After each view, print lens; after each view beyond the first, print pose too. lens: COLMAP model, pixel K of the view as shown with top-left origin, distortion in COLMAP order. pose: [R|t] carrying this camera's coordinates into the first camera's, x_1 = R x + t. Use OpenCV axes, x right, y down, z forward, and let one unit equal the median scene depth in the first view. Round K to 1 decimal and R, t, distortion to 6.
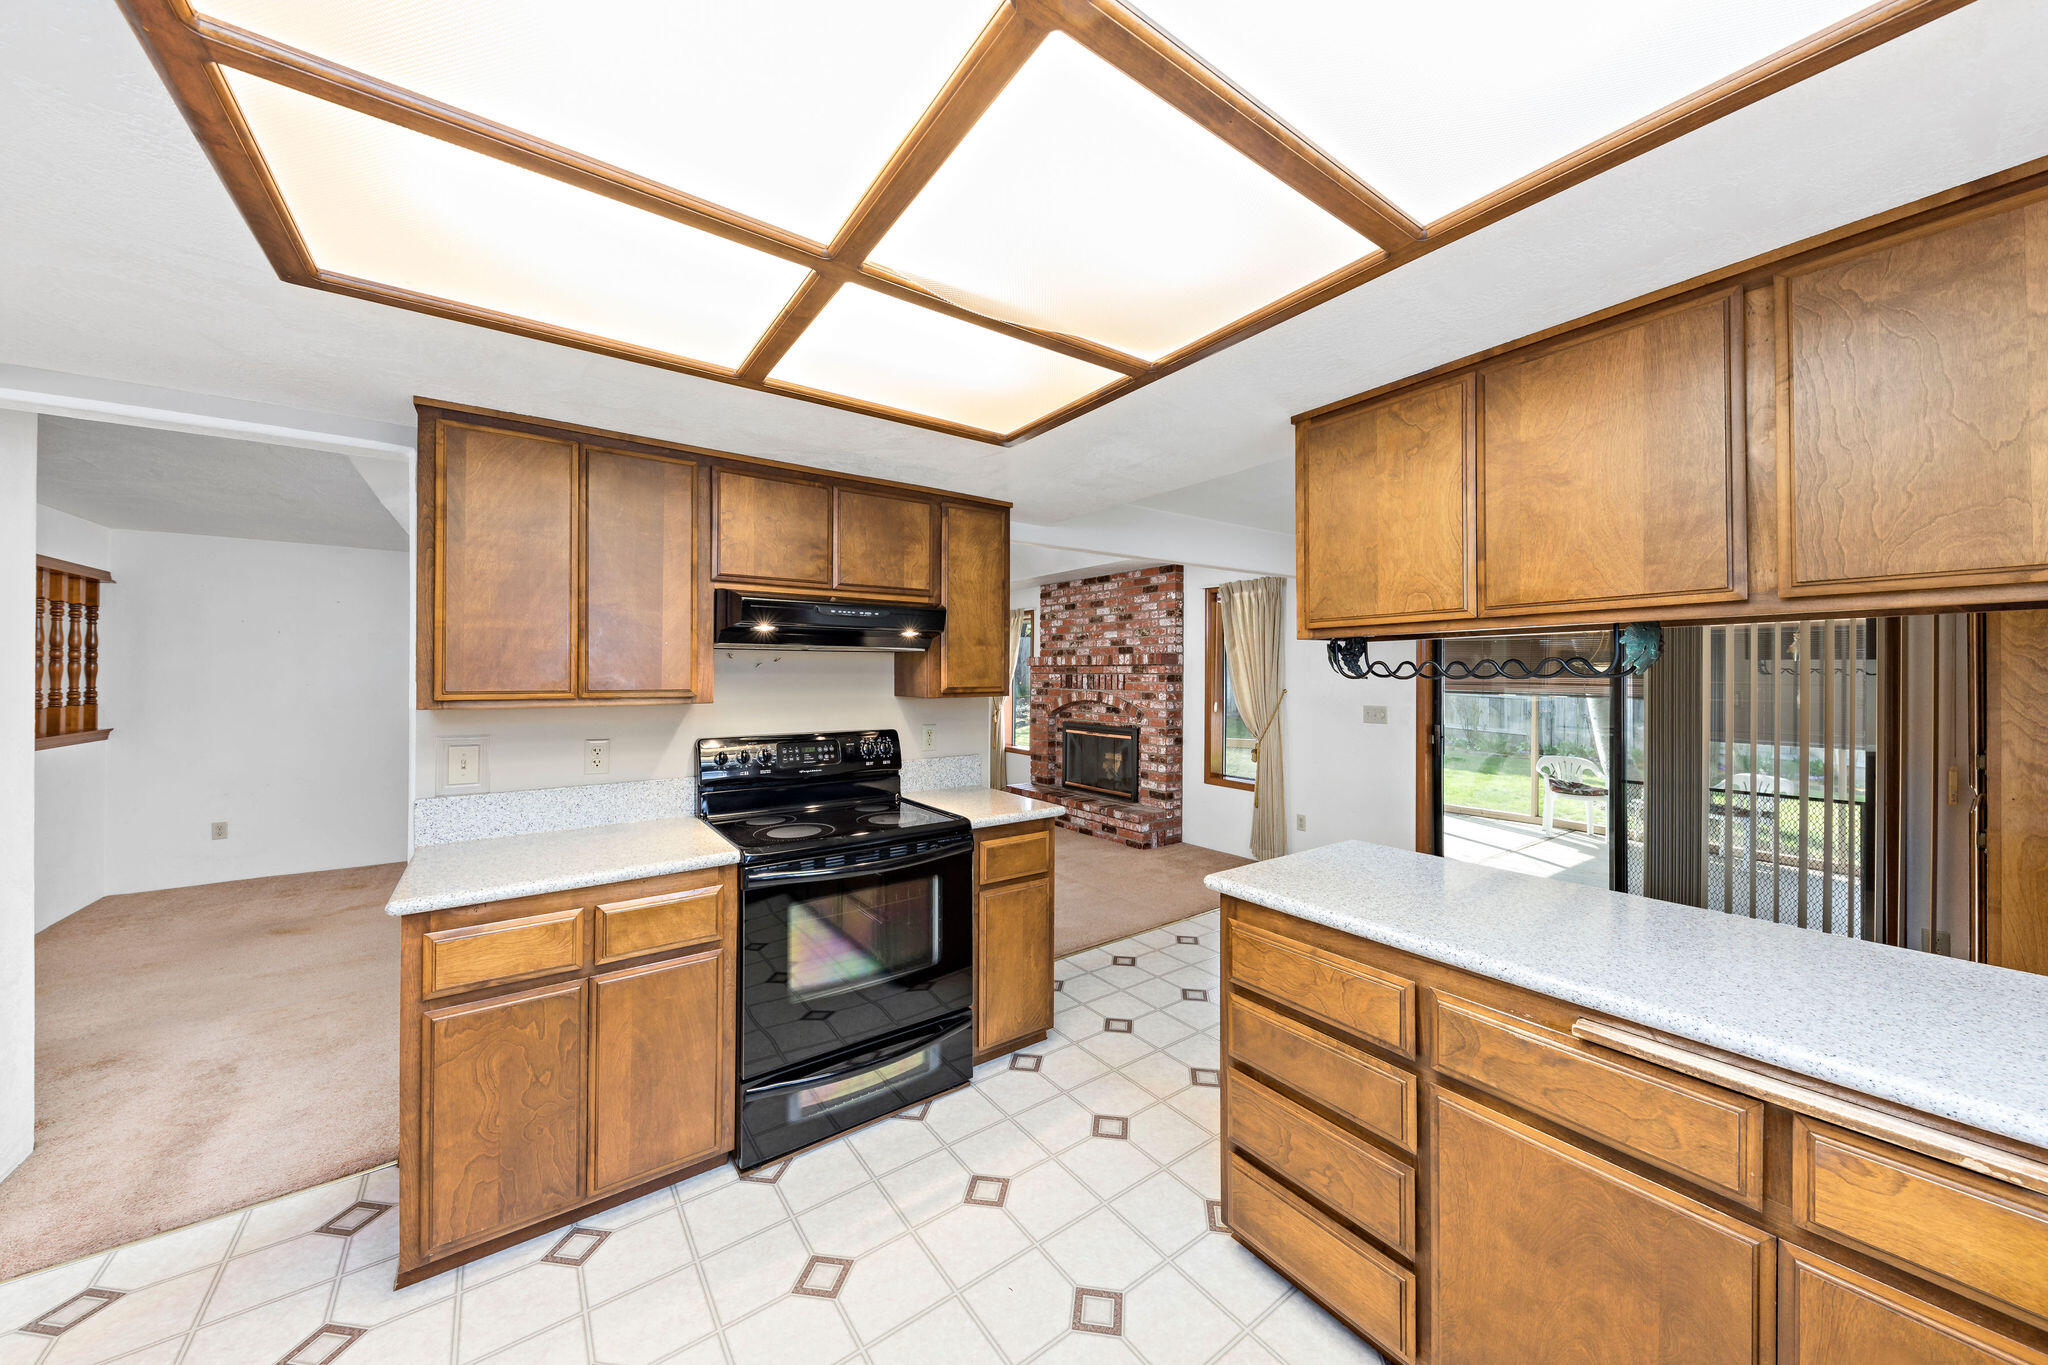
lens RADIAL K [[708.3, 0, 1038.7], [0, 708.3, 670.5], [0, 0, 1]] dist [0.002298, -0.000882]
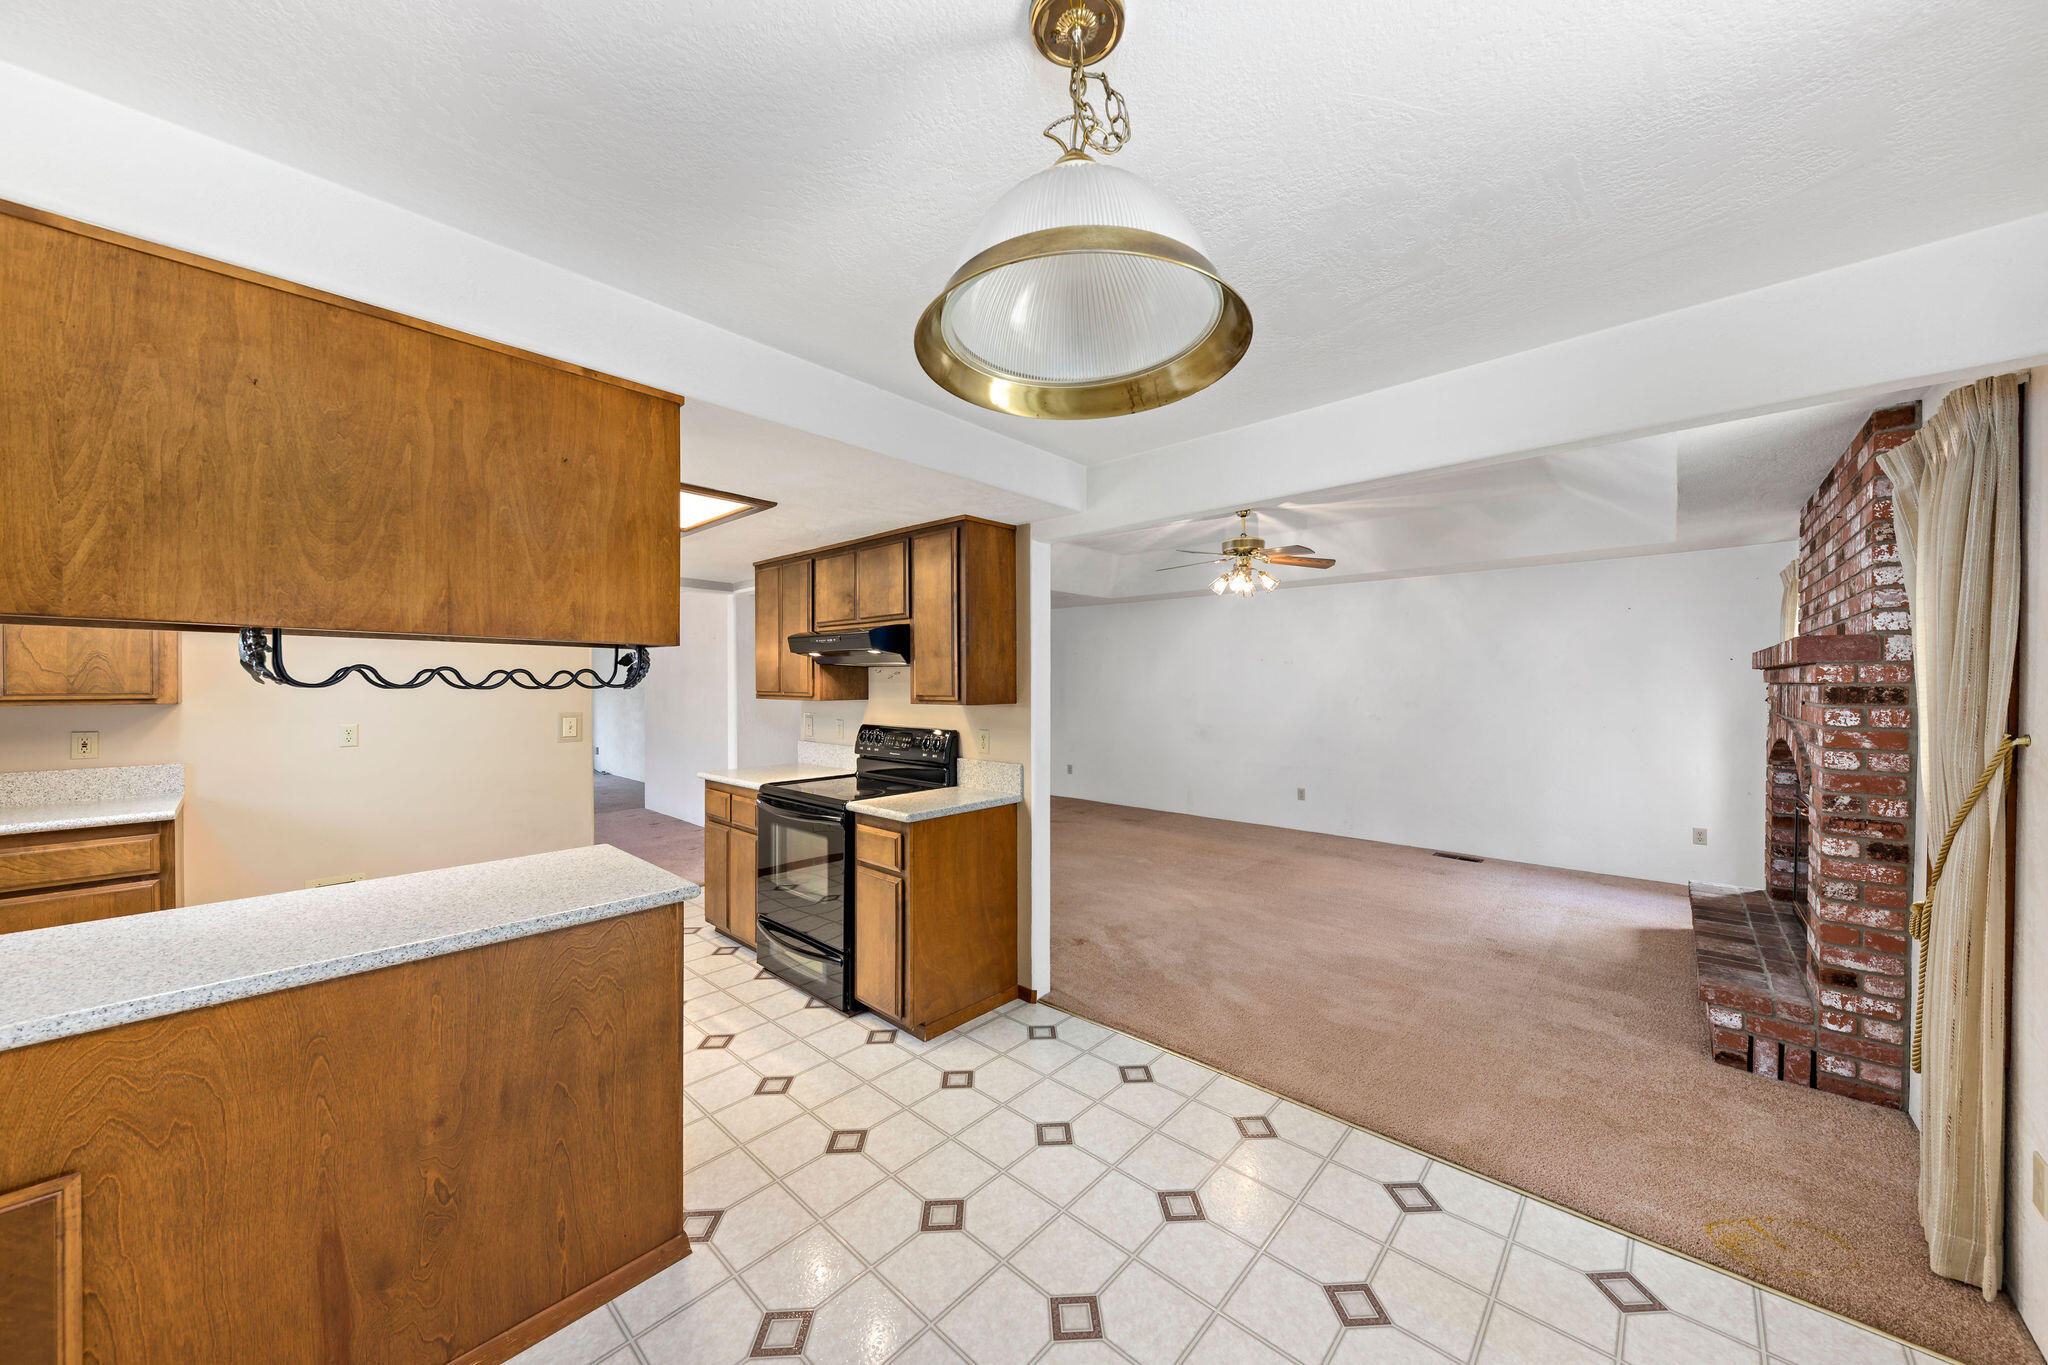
lens RADIAL K [[708.3, 0, 1041.2], [0, 708.3, 702.0], [0, 0, 1]] dist [0.002298, -0.000882]
pose [[0.202363, 0.027334, -0.978929, 0.487099], [0.005430, 0.999564, 0.029033, 0.000674], [0.979296, -0.011191, 0.202126, 0.454926]]
